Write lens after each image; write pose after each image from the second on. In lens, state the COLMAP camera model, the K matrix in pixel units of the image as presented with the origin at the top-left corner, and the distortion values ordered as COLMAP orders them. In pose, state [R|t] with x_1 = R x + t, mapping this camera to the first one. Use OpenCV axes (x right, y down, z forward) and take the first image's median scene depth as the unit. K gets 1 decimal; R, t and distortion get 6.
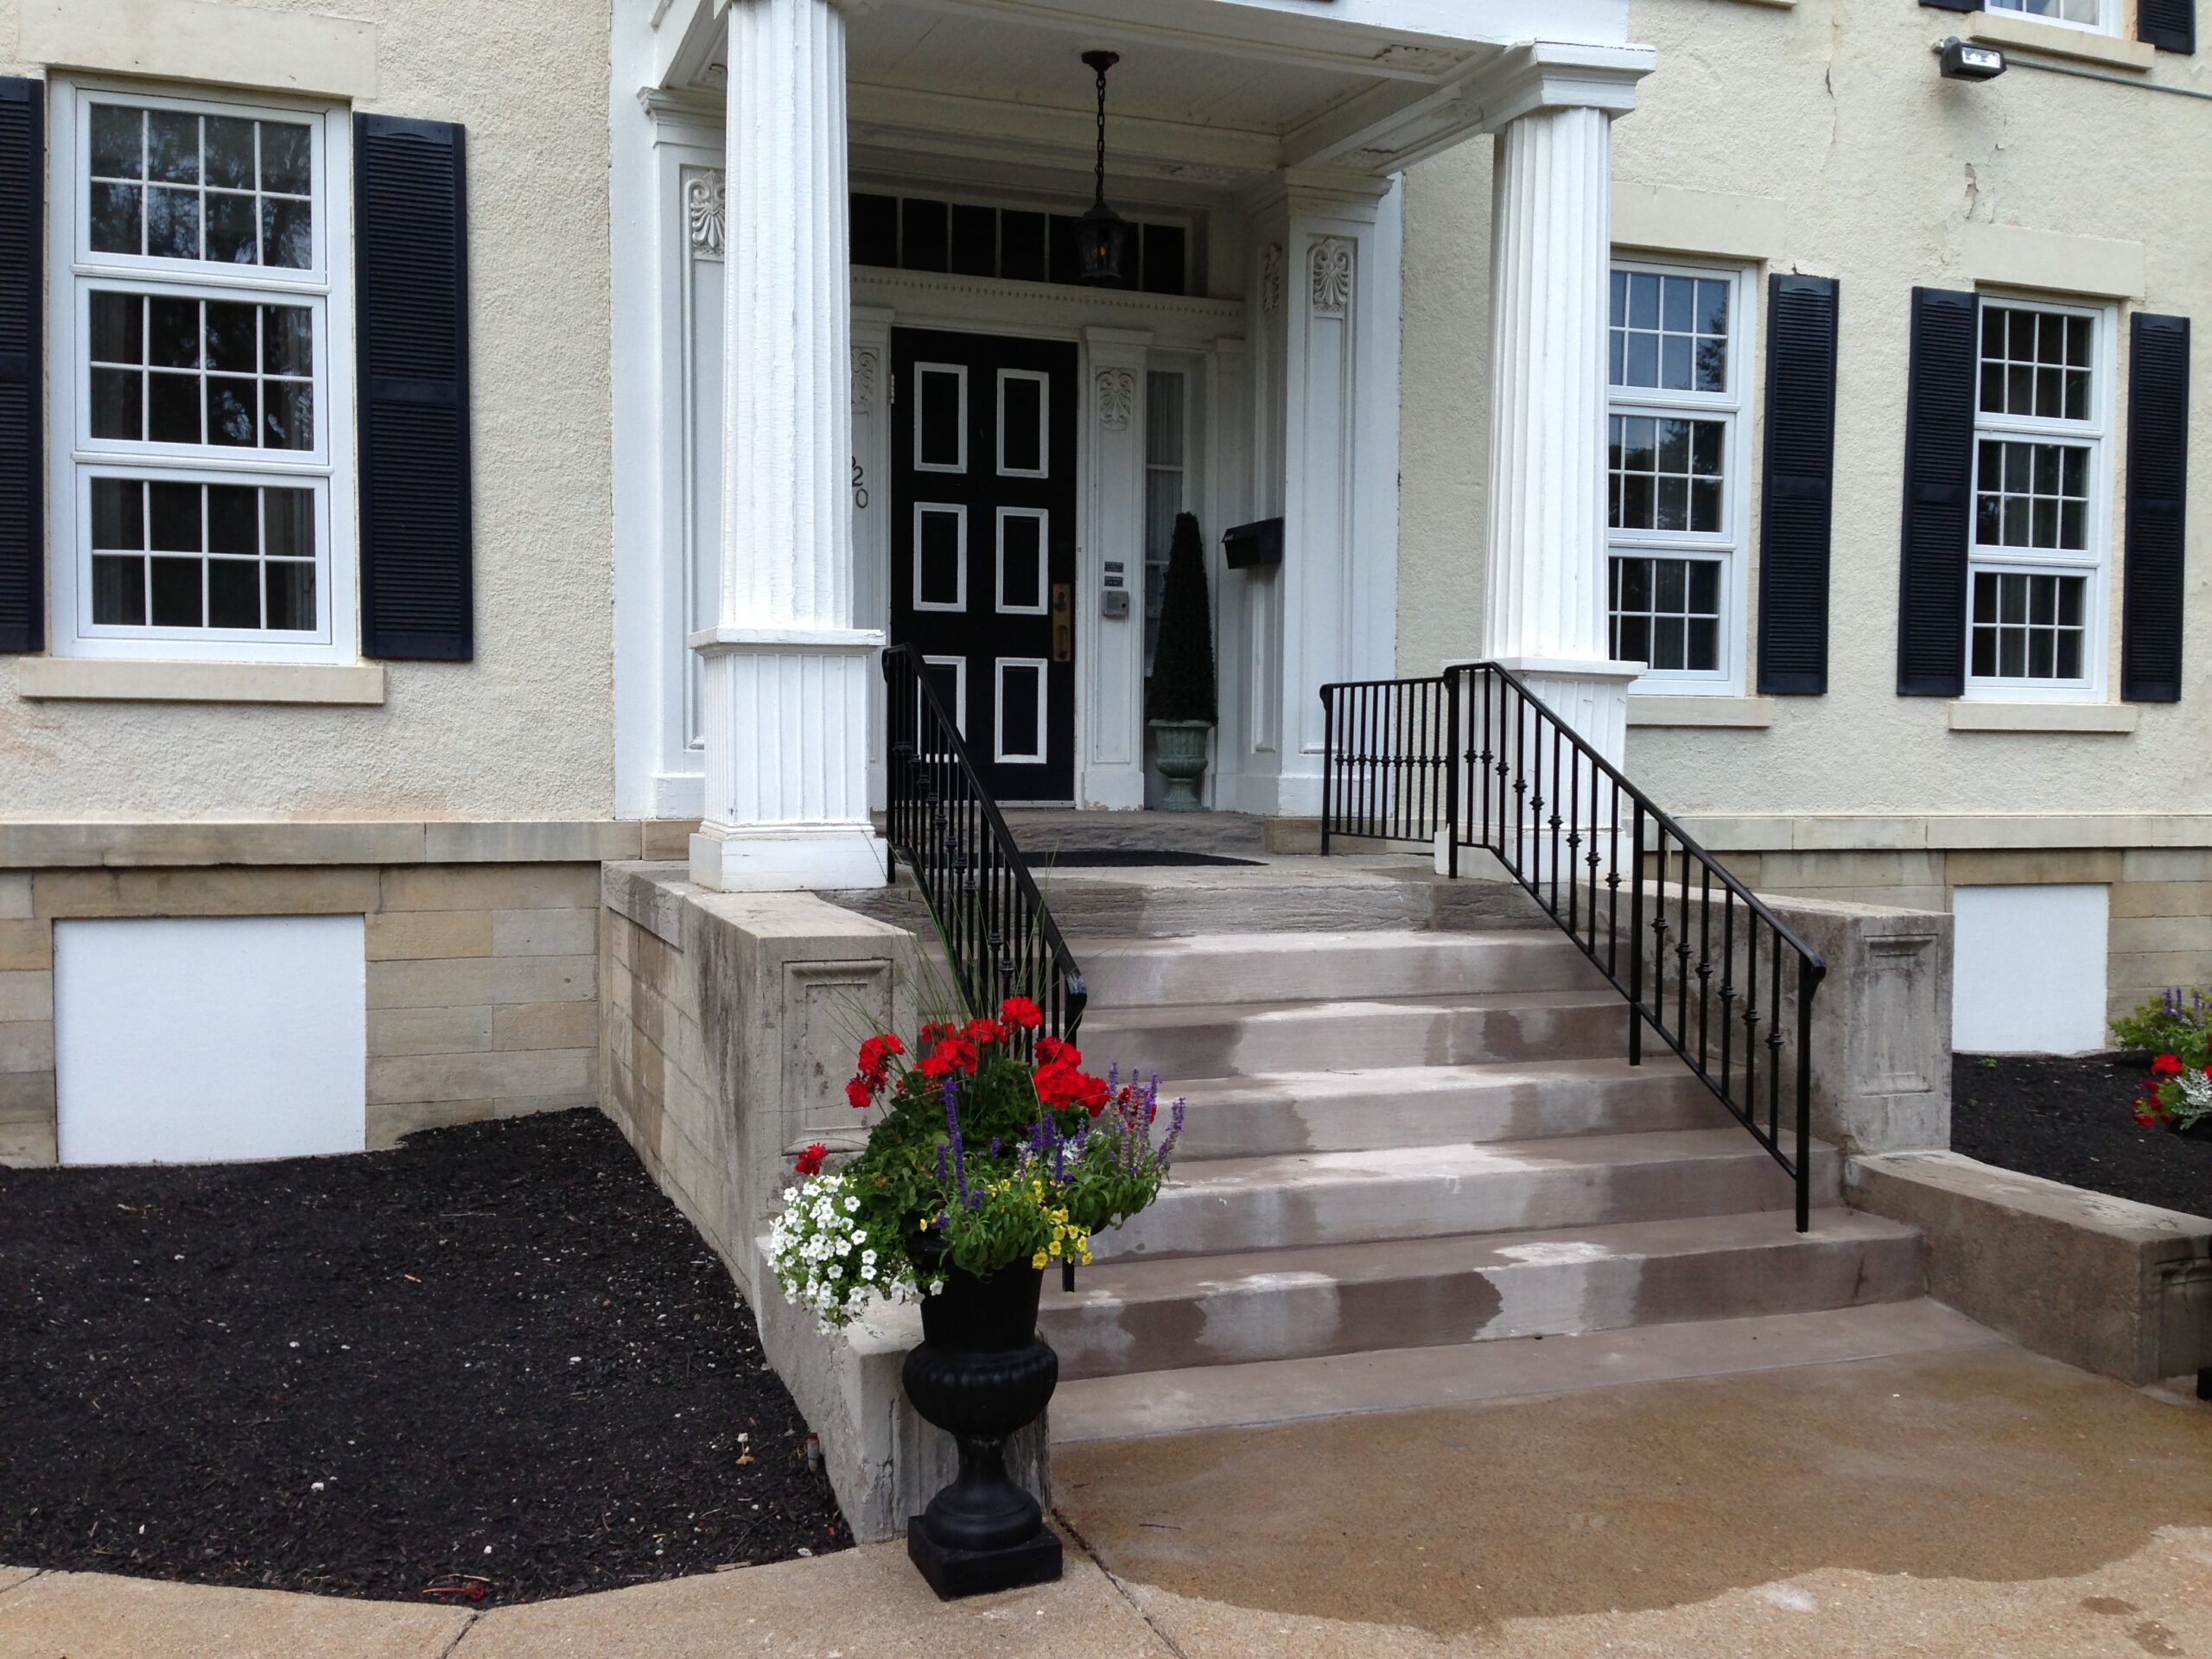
lens RADIAL K [[2023.9, 0, 1100.7], [0, 2023.9, 823.4], [0, 0, 1]] dist [0.114690, -0.210882]
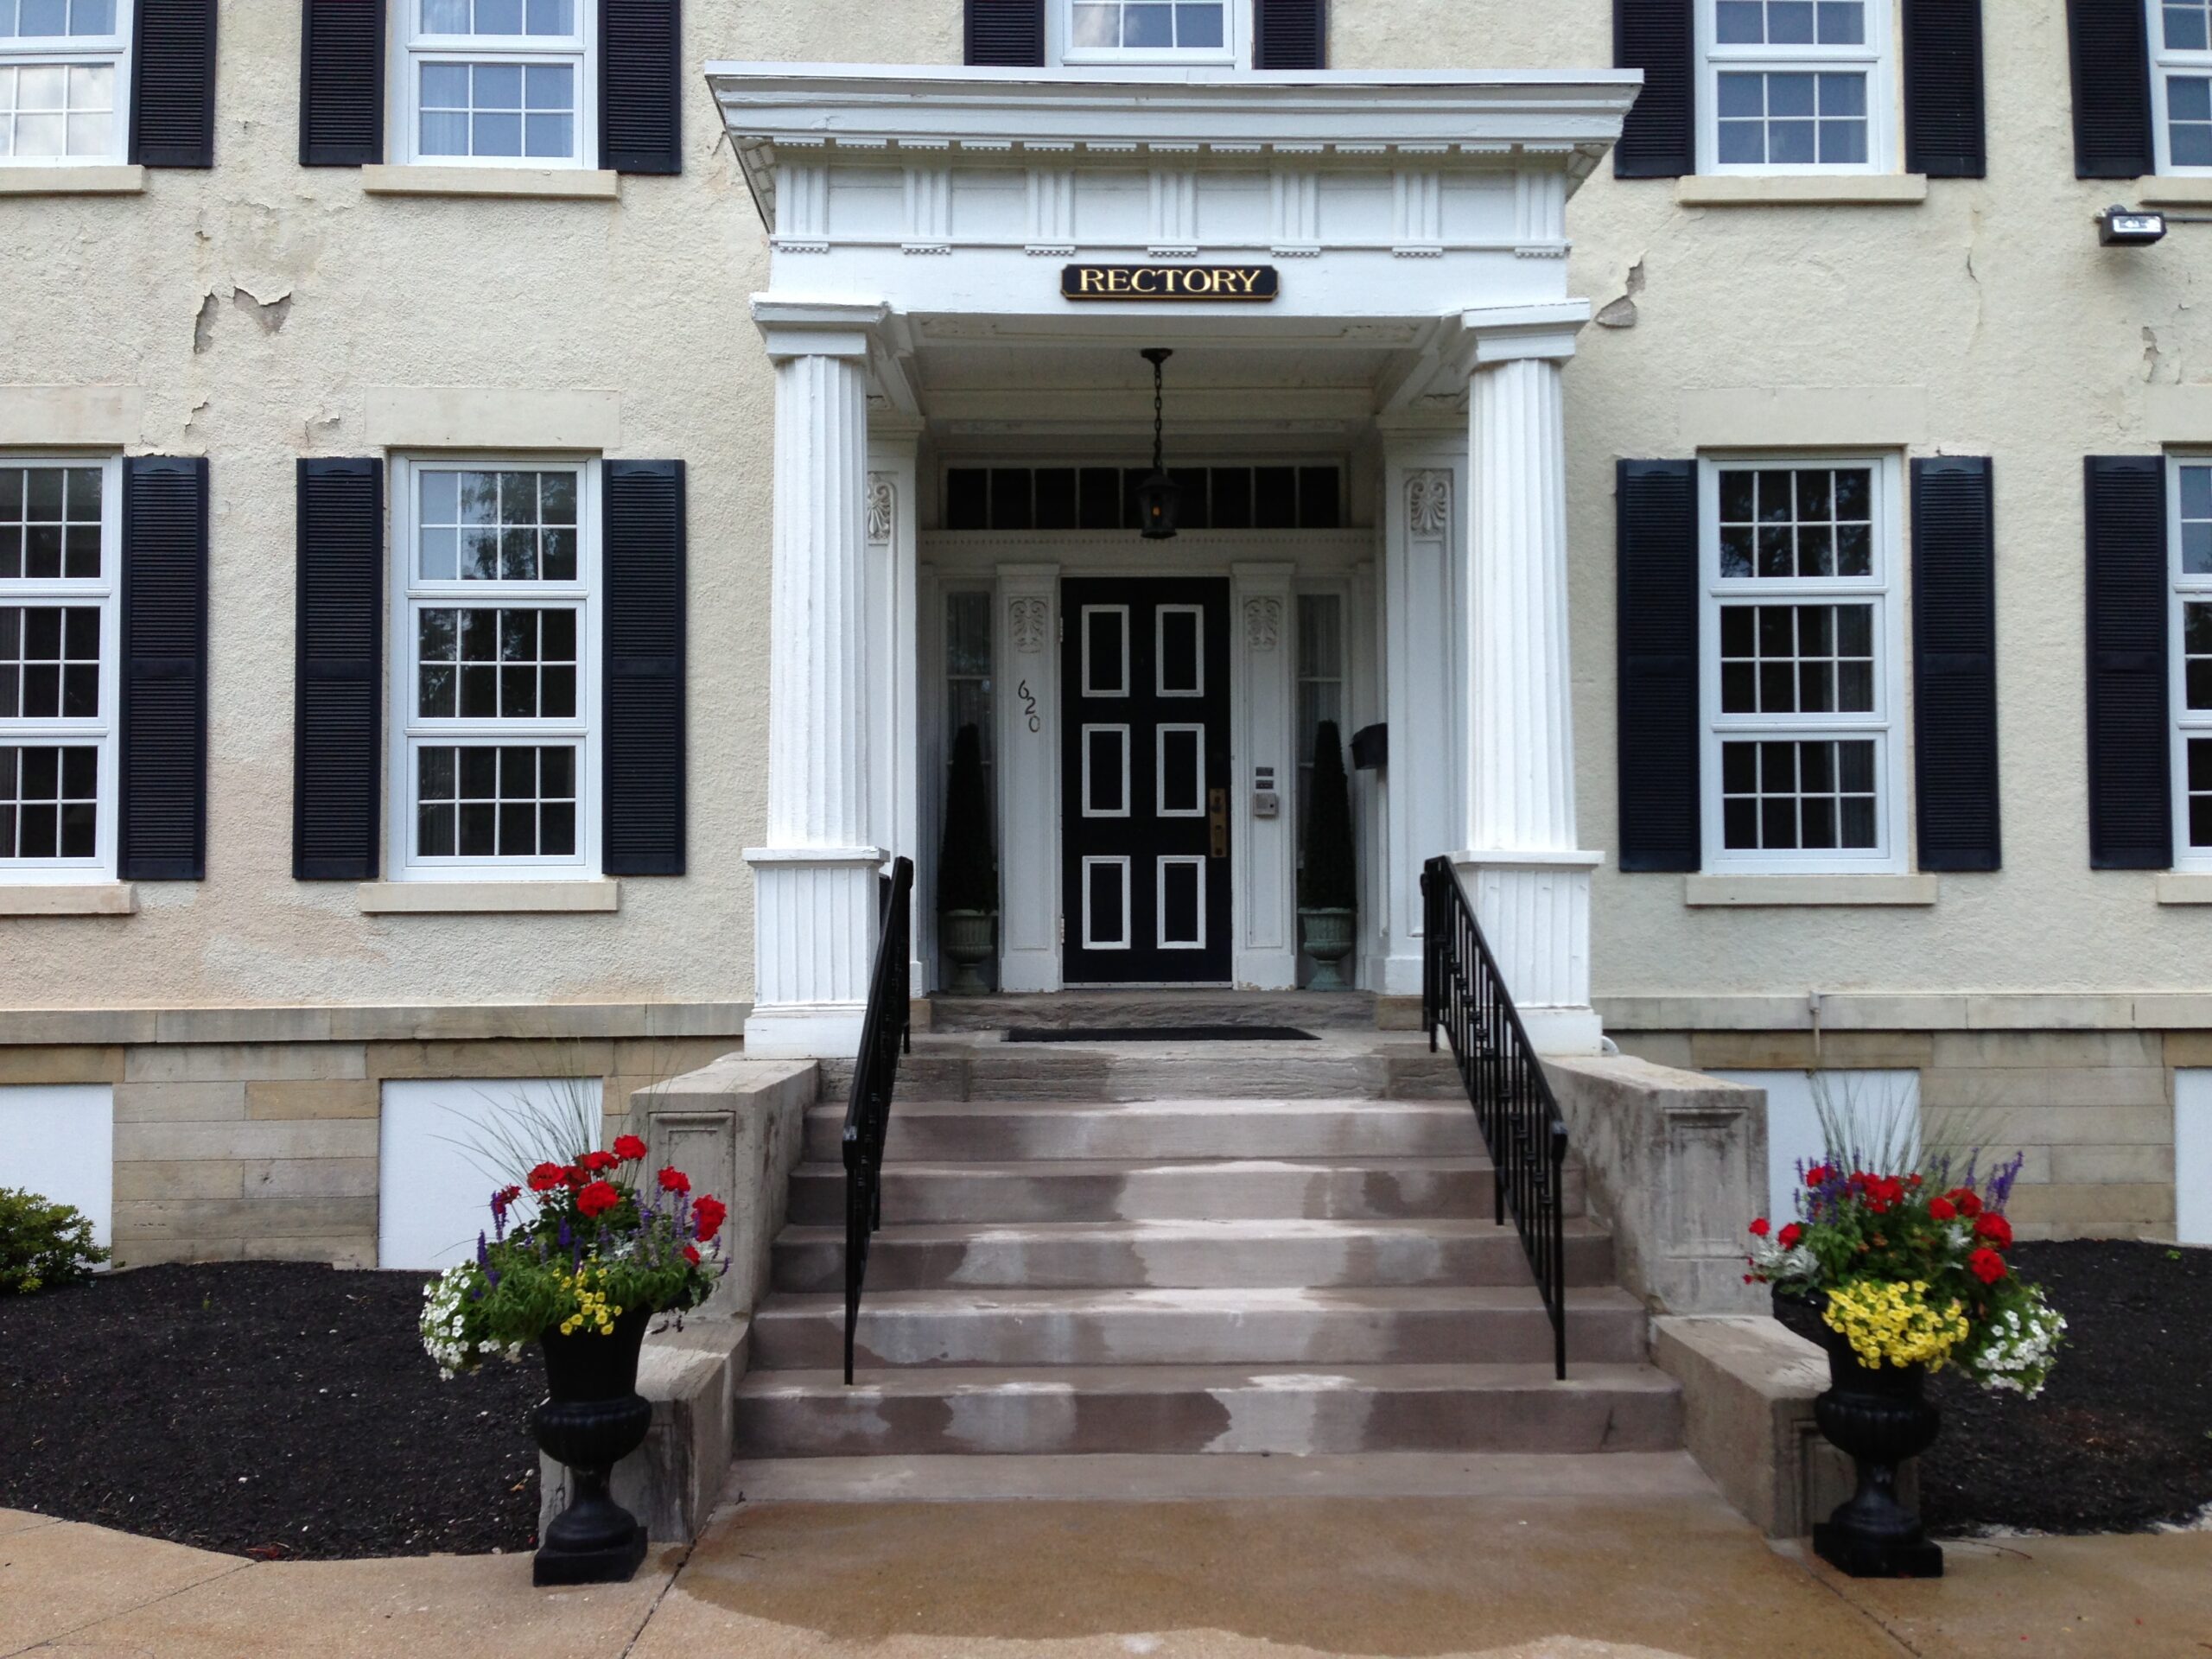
lens RADIAL K [[2023.9, 0, 1100.7], [0, 2023.9, 823.4], [0, 0, 1]] dist [0.114690, -0.210882]
pose [[0.942169, -0.032549, -0.333553, 0.359979], [0.003311, 0.996128, -0.087854, -0.000253], [0.335121, 0.081669, 0.938629, -0.092442]]
